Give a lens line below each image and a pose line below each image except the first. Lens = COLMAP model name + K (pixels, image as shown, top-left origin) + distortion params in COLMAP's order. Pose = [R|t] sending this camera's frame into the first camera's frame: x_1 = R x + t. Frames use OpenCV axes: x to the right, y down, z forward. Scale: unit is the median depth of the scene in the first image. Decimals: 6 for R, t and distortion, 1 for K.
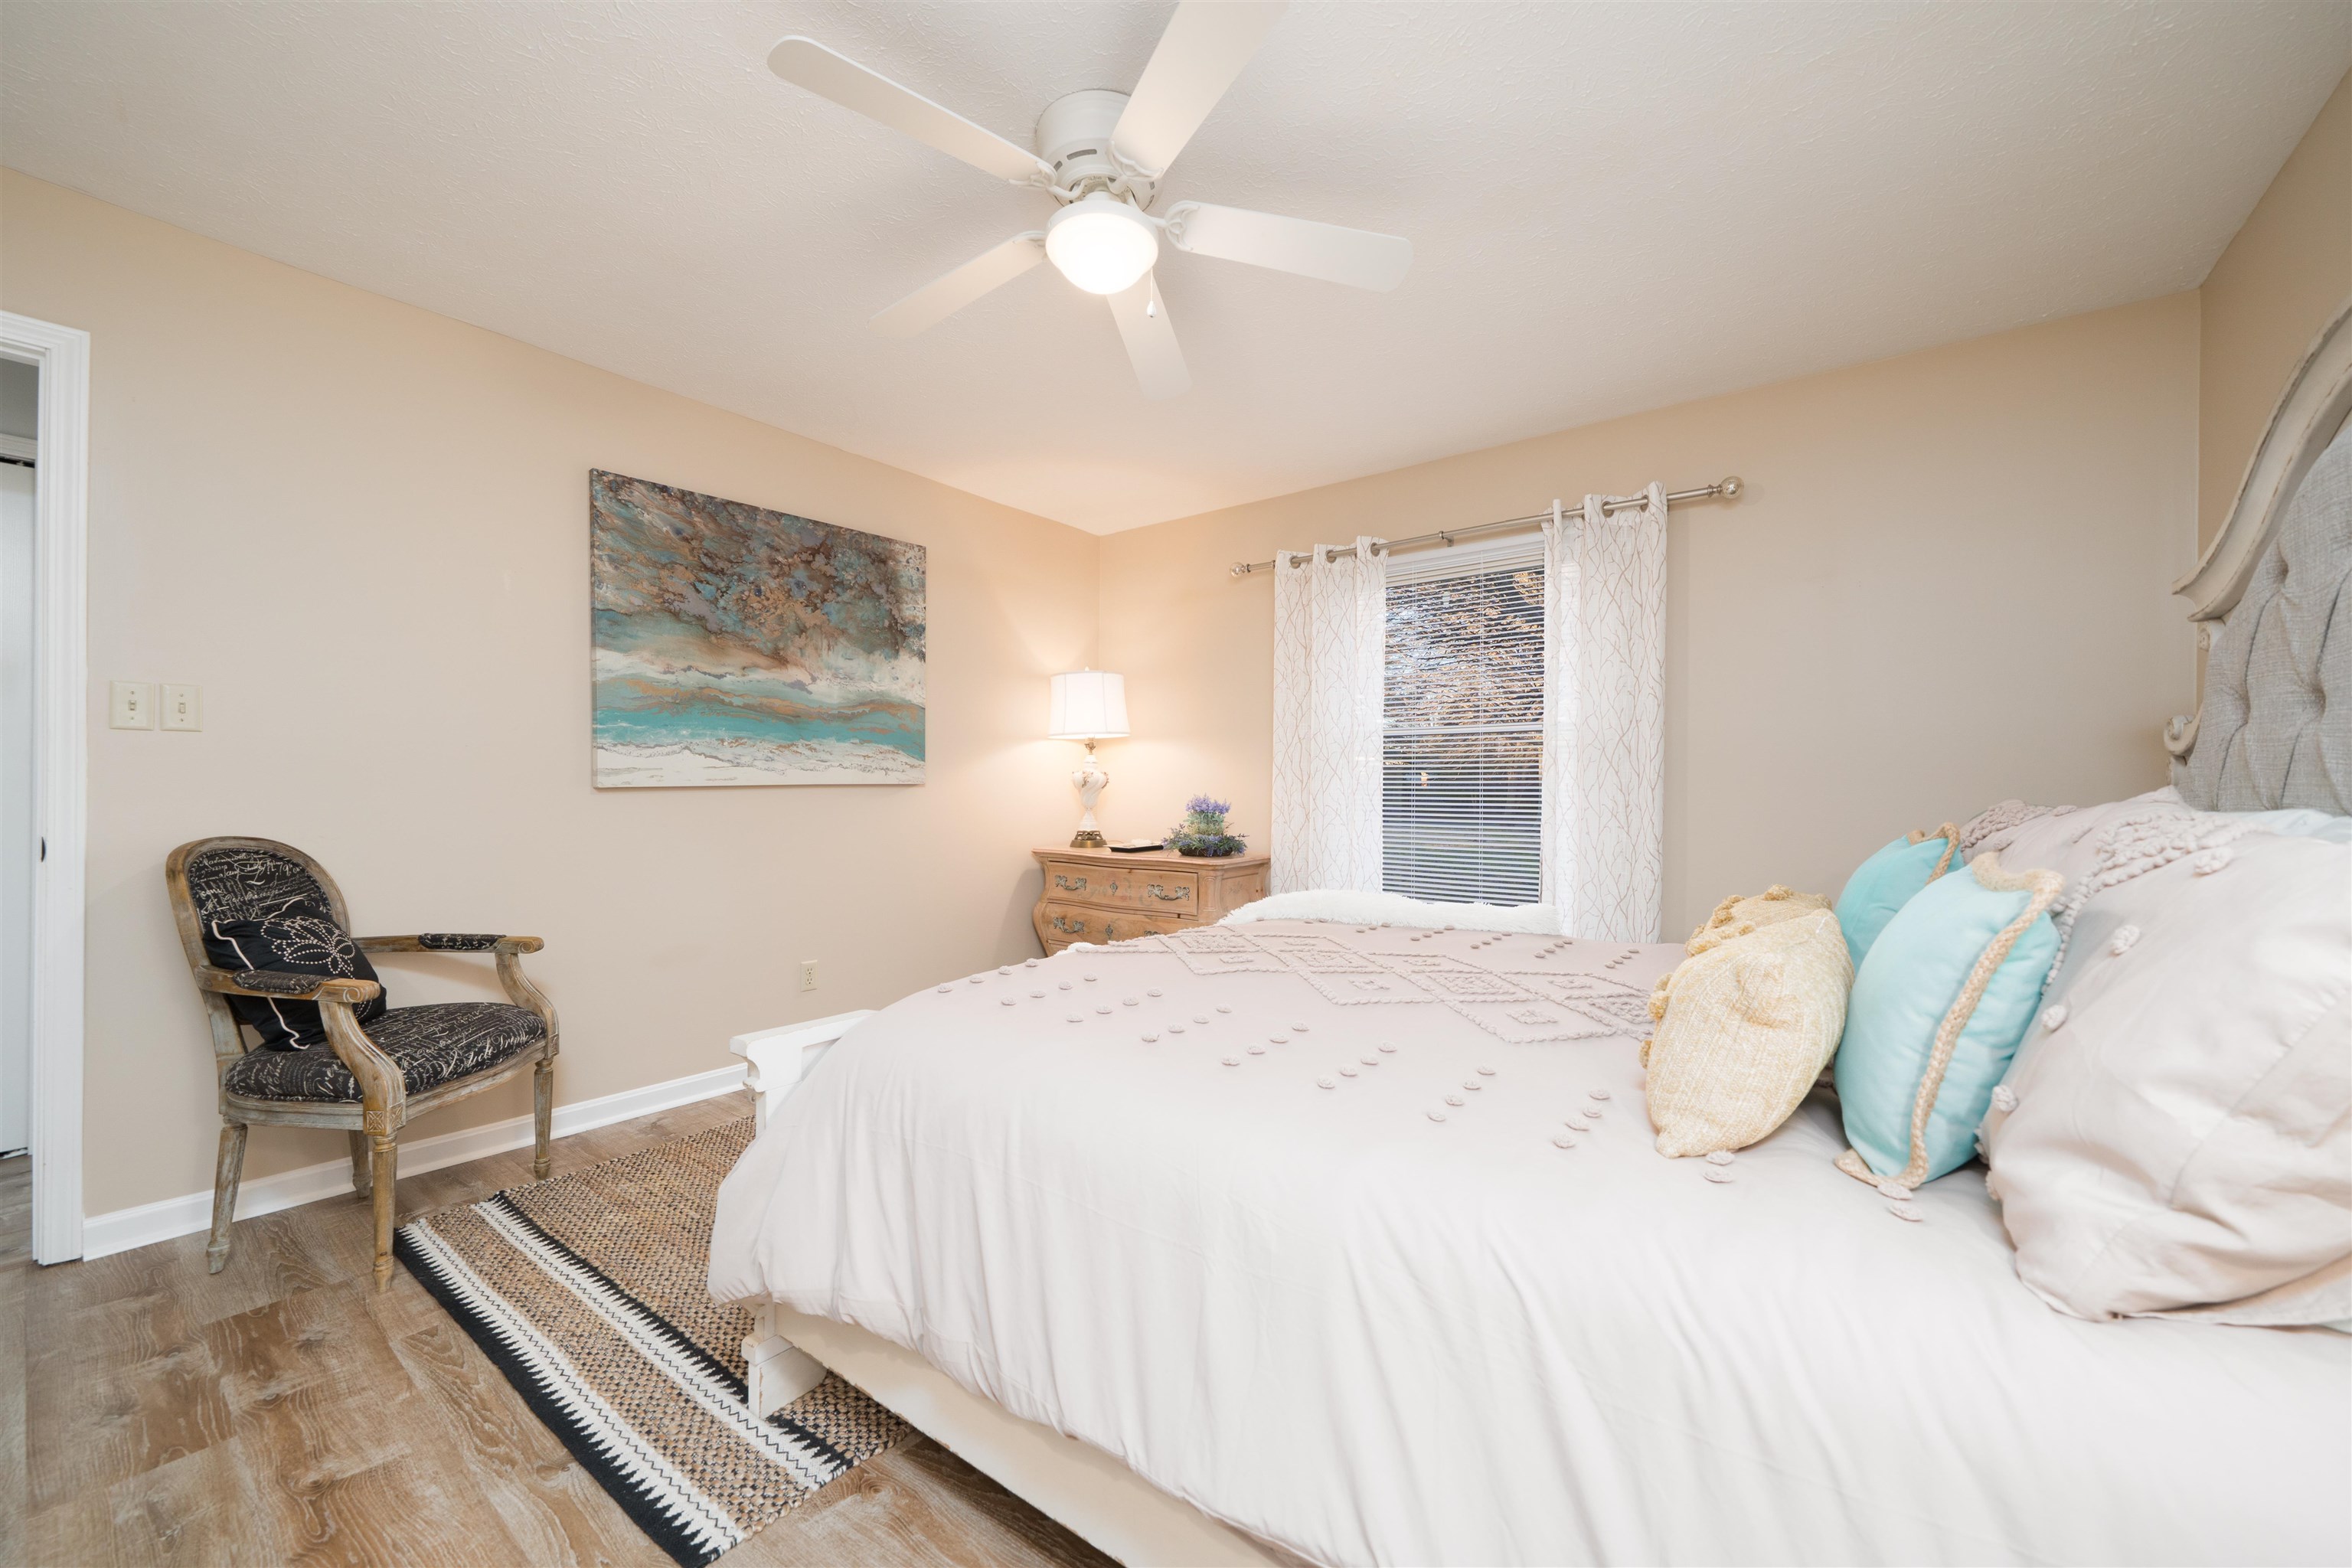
lens RADIAL K [[894.0, 0, 1171.6], [0, 894.0, 795.2], [0, 0, 1]] dist [-0.003576, -0.000186]
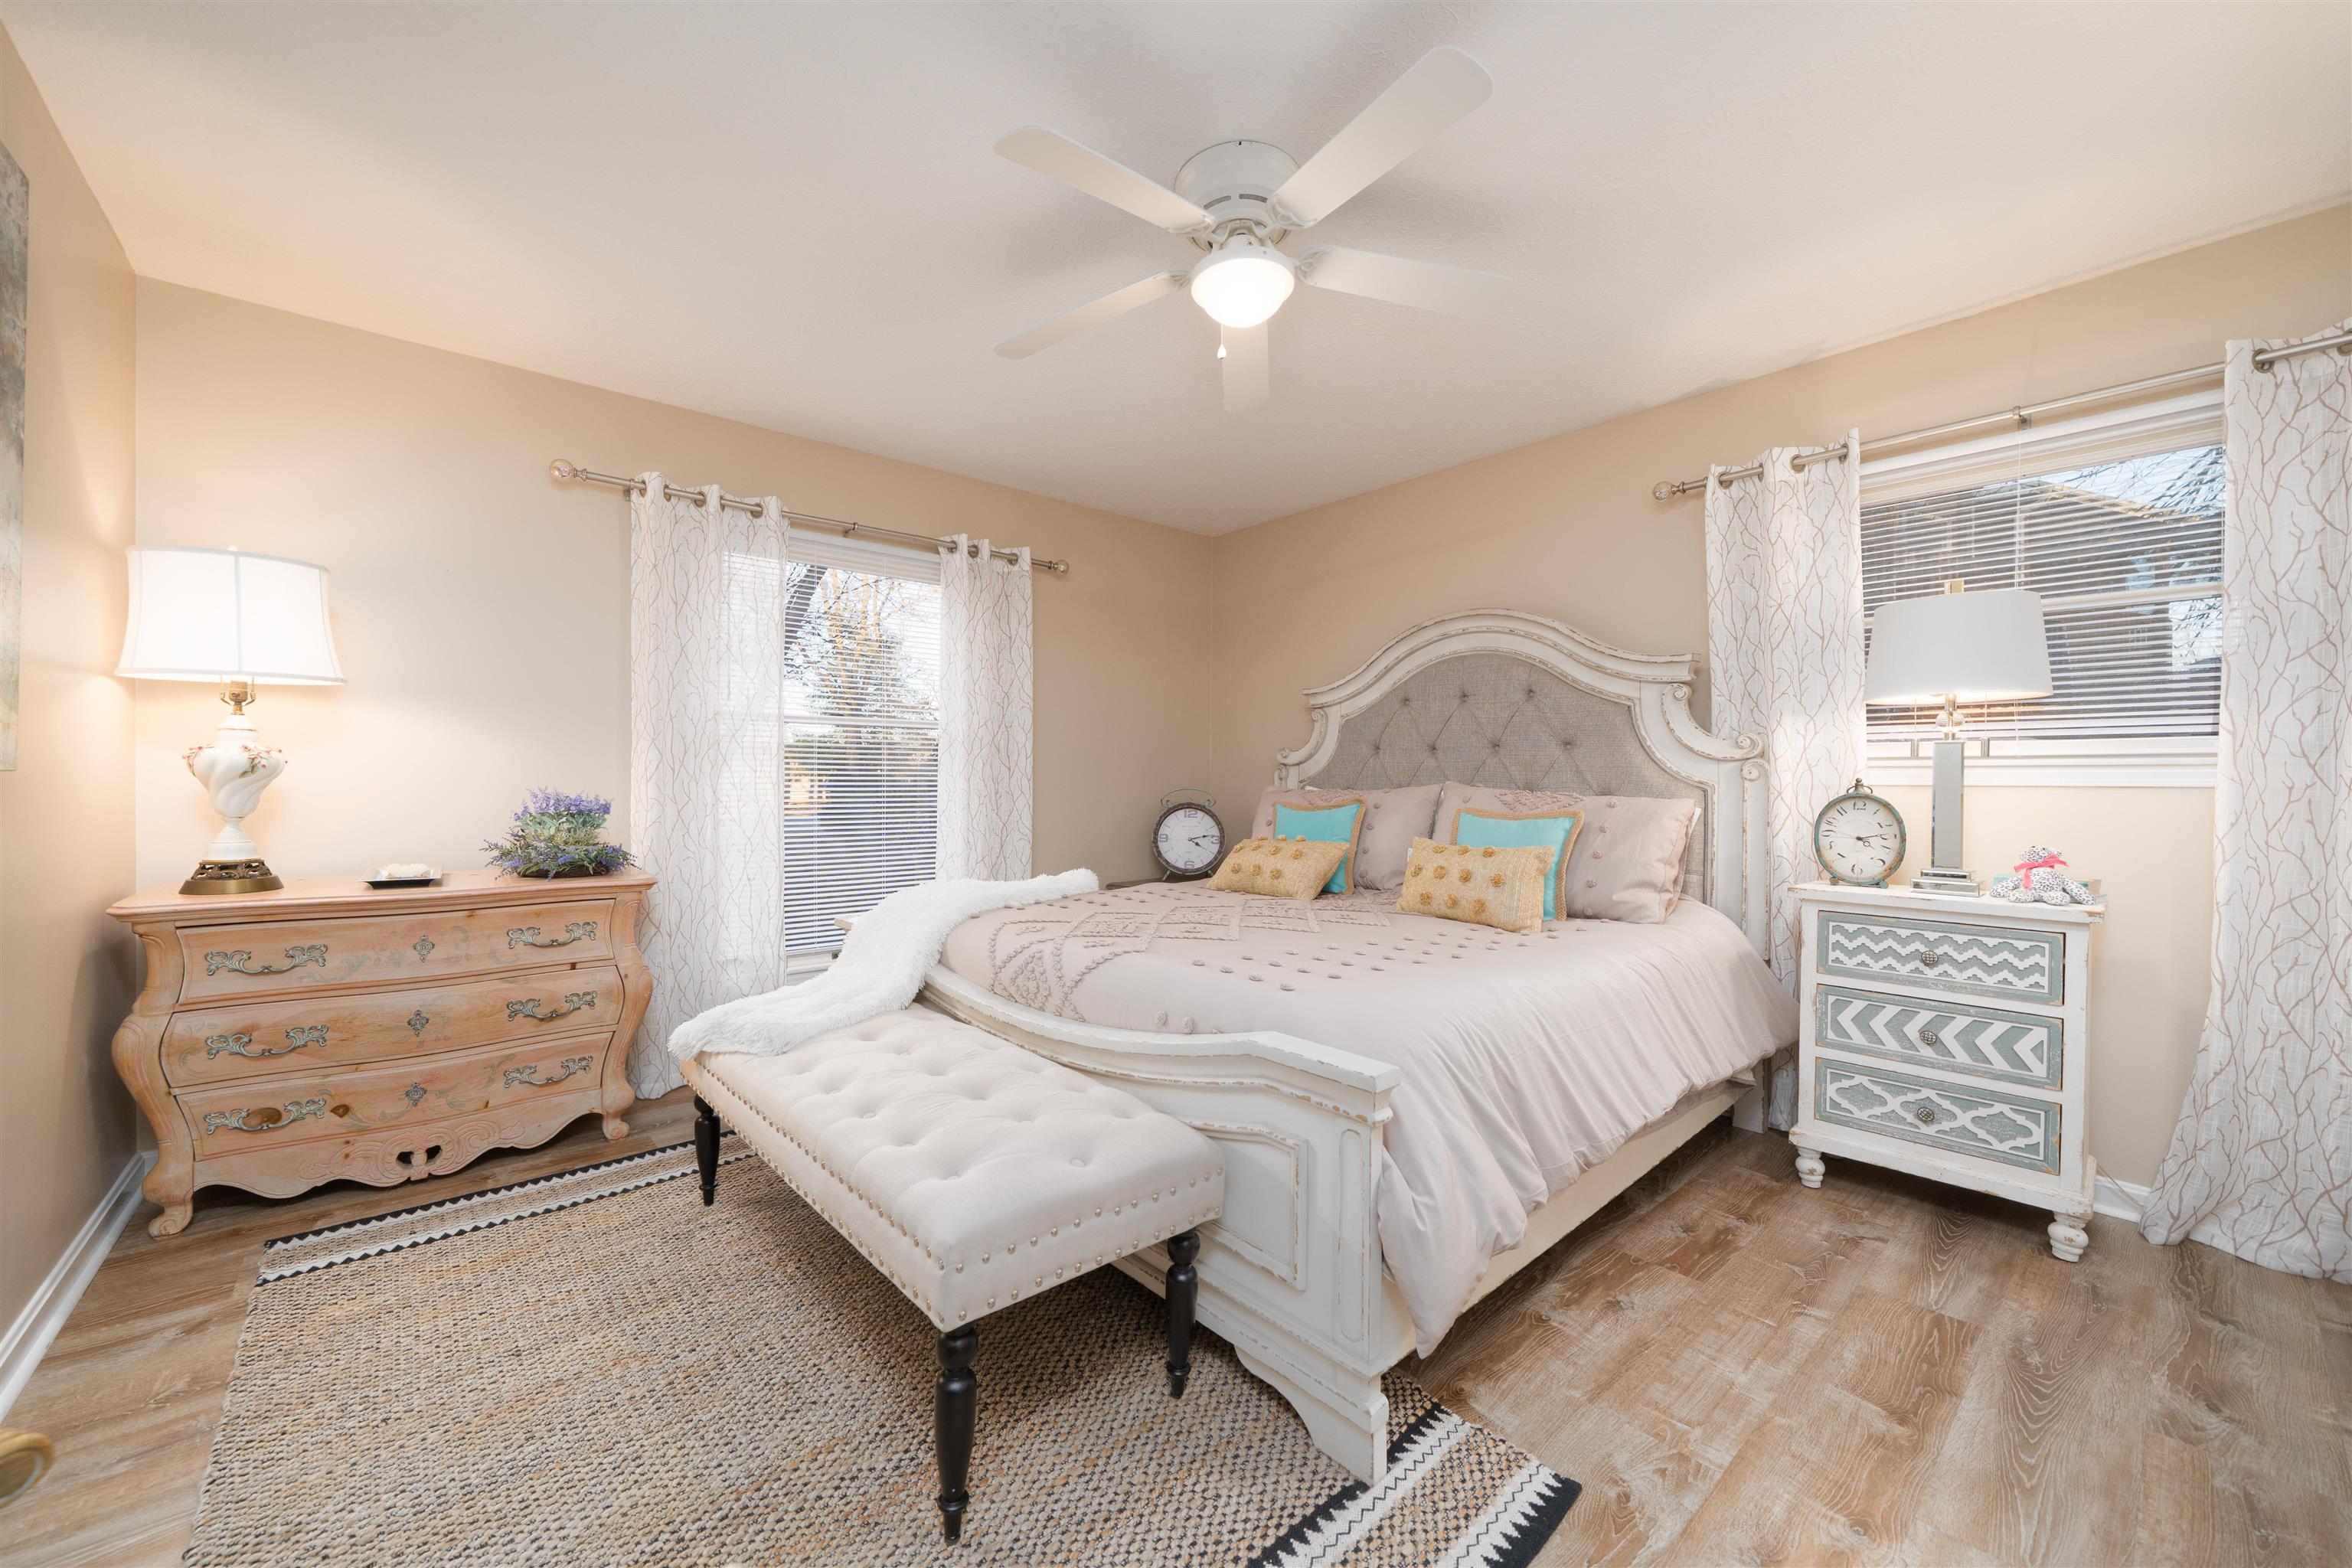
lens RADIAL K [[894.0, 0, 1172.1], [0, 894.0, 782.7], [0, 0, 1]] dist [-0.003576, -0.000186]
pose [[0.200007, -0.001861, 0.979793, -0.548642], [0.002449, 0.999996, 0.001399, -0.004851], [-0.979791, 0.002120, 0.200011, 0.403855]]
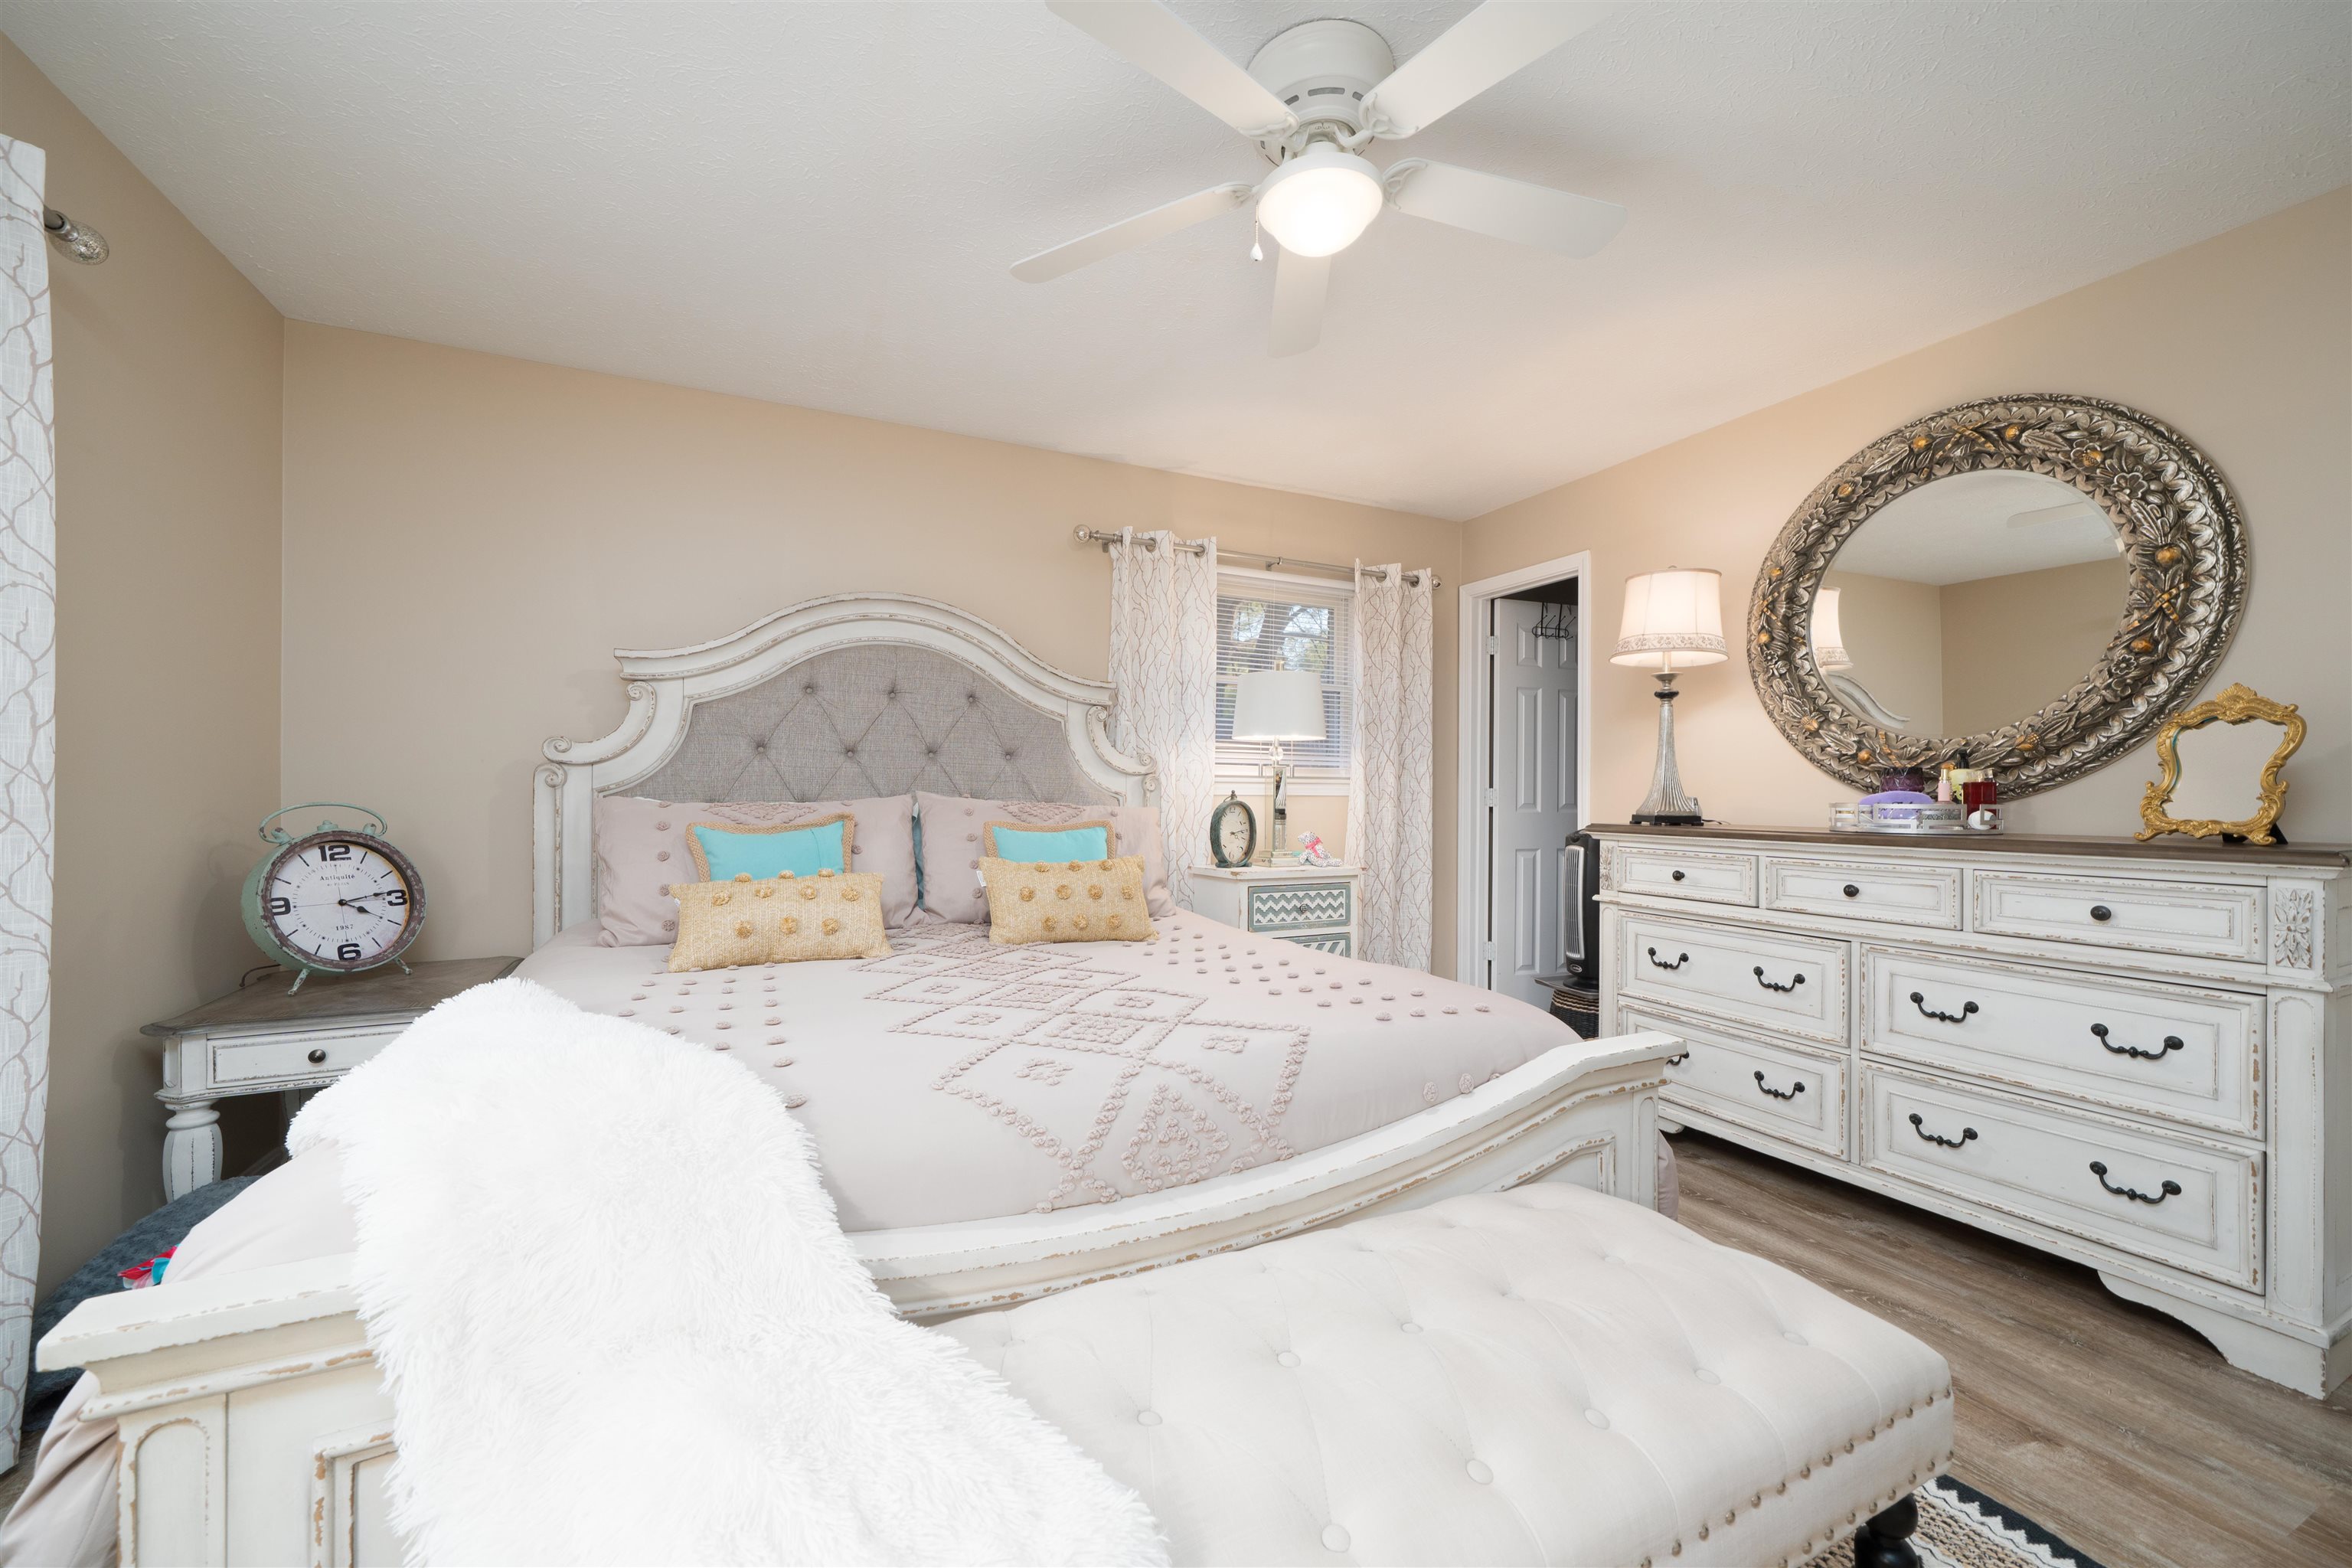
lens RADIAL K [[894.0, 0, 1176.4], [0, 894.0, 787.6], [0, 0, 1]] dist [-0.003576, -0.000186]
pose [[-0.890994, -0.006123, 0.453974, -0.170917], [-0.005525, 0.999981, 0.002645, -0.010864], [-0.453982, -0.000152, -0.891011, 0.887185]]
